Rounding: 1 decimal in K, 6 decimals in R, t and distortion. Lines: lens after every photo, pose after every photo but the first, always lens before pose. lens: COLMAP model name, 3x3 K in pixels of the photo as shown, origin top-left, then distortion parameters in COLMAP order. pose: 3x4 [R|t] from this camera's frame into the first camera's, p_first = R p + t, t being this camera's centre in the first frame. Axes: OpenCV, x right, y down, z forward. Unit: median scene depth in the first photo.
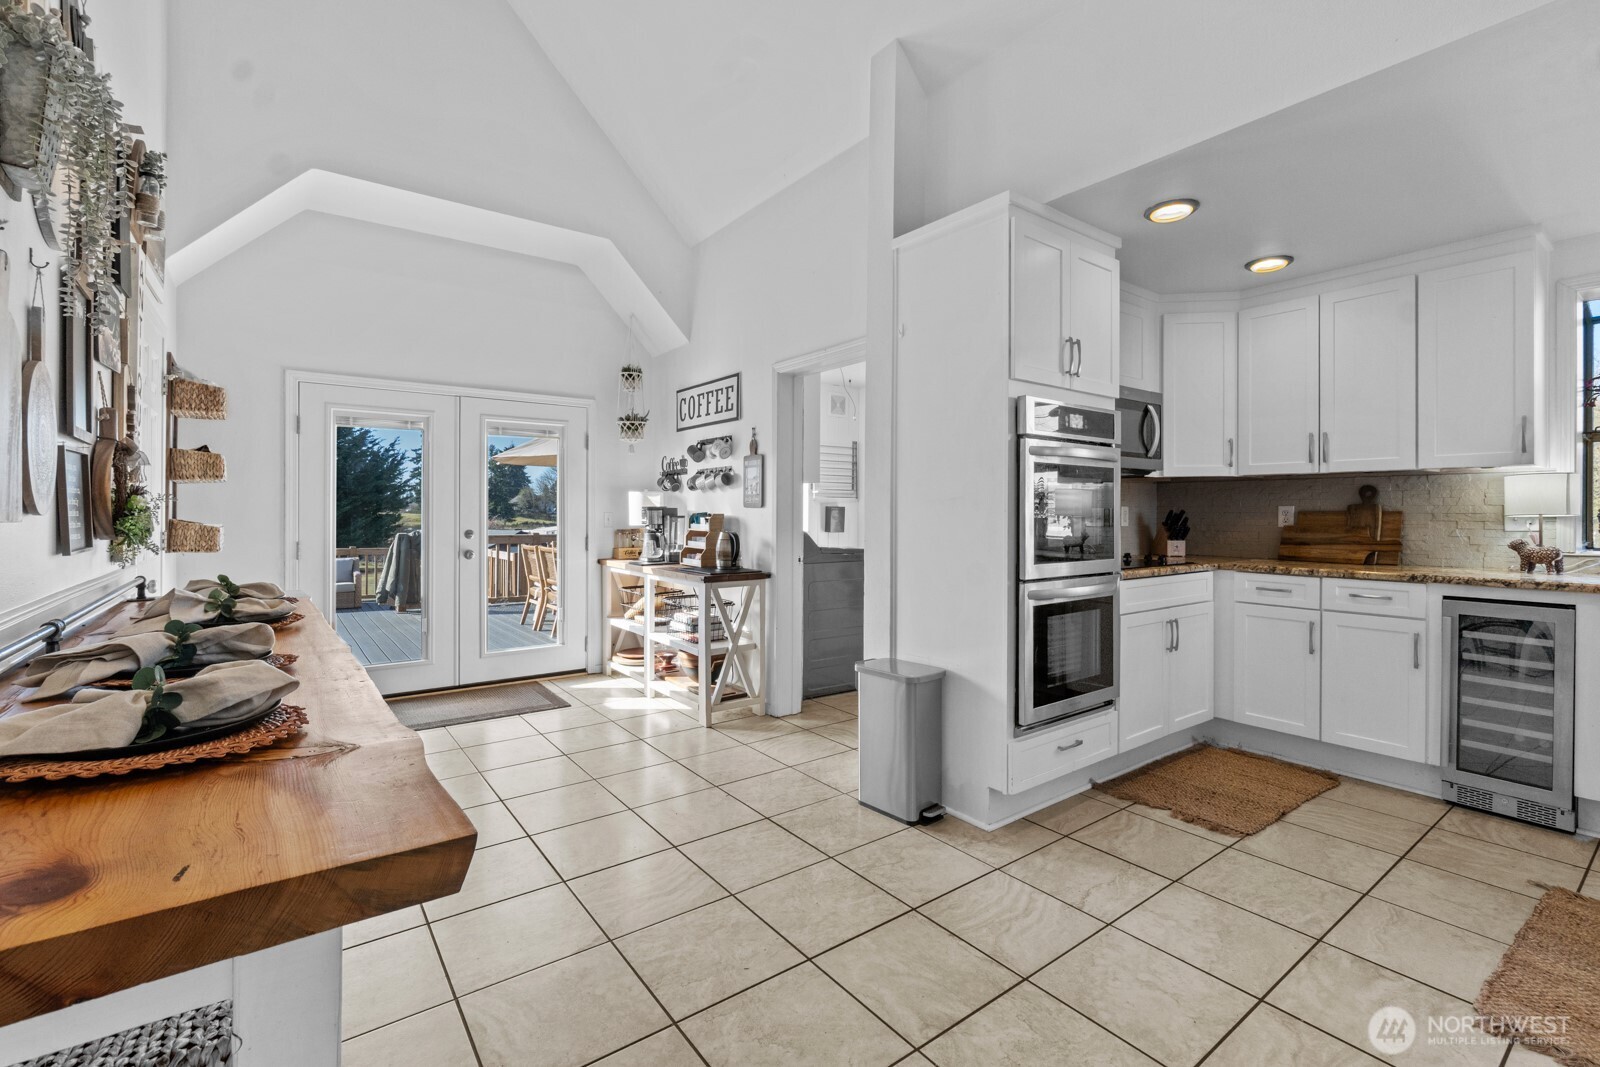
lens RADIAL K [[711.0, 0, 806.3], [0, 711.0, 497.9], [0, 0, 1]] dist [-0.001962, 0.000364]
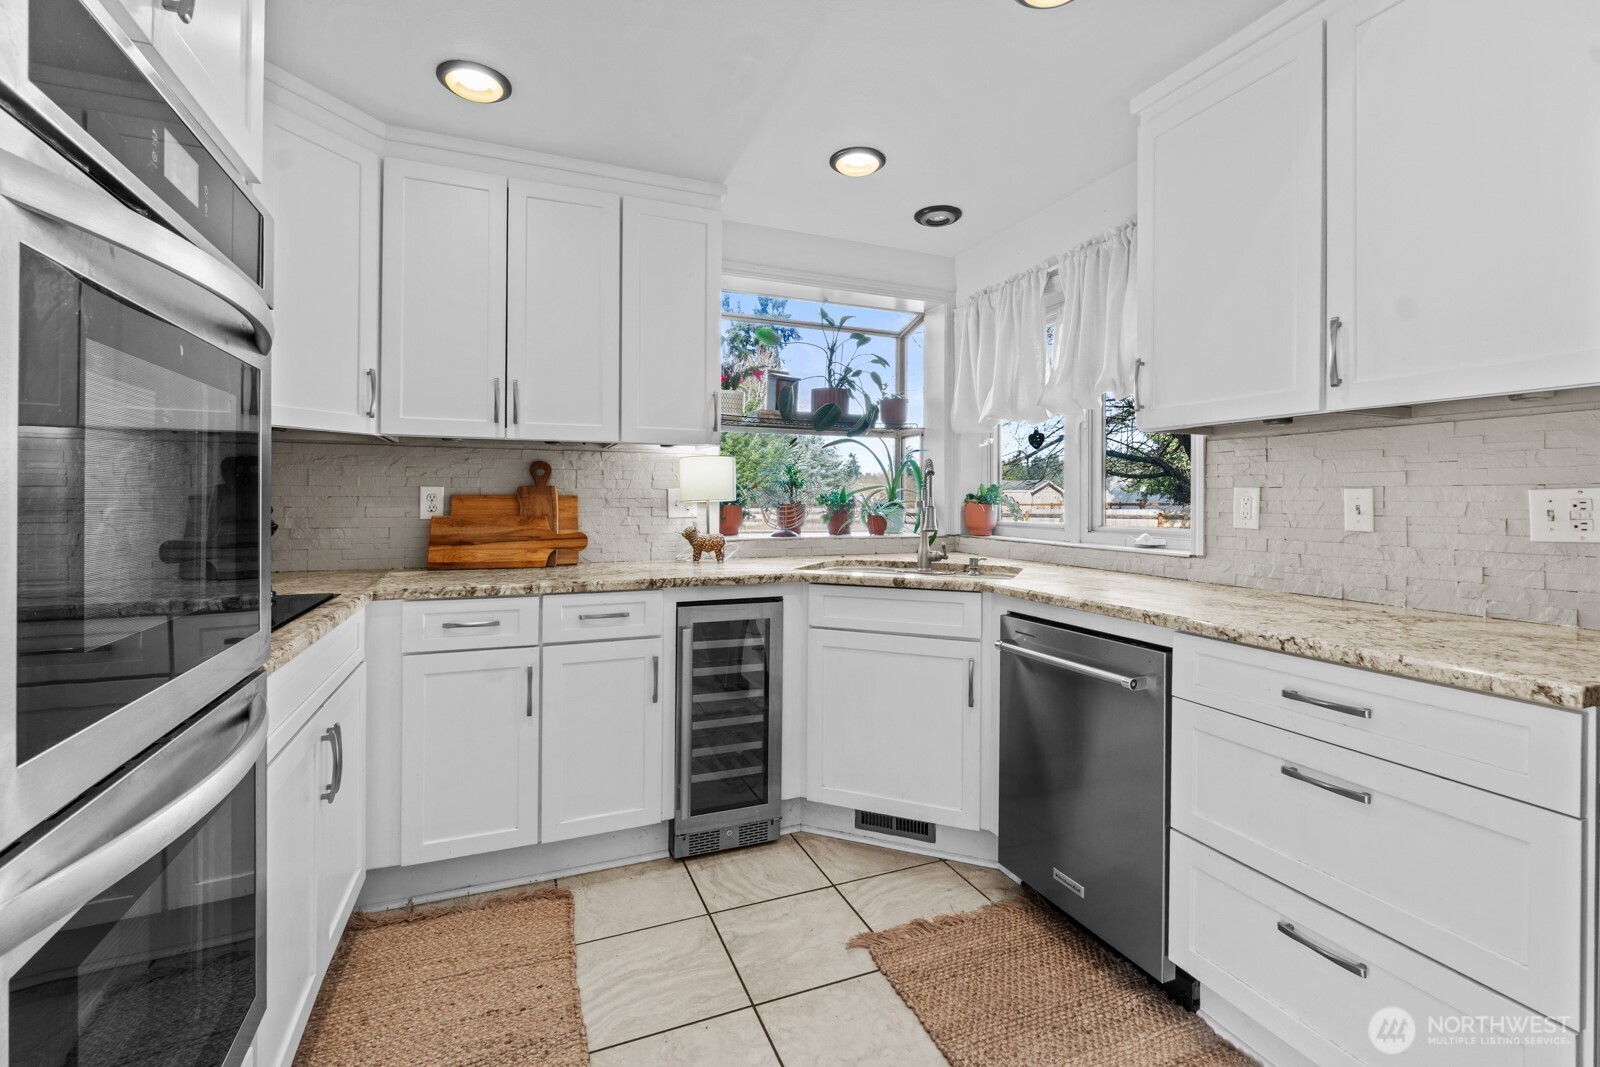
lens RADIAL K [[711.0, 0, 806.3], [0, 711.0, 497.9], [0, 0, 1]] dist [-0.001962, 0.000364]
pose [[0.247335, -0.002502, 0.968927, 0.135588], [-0.023984, 0.999674, 0.008704, 0.008539], [-0.968633, -0.025391, 0.247194, 0.558335]]
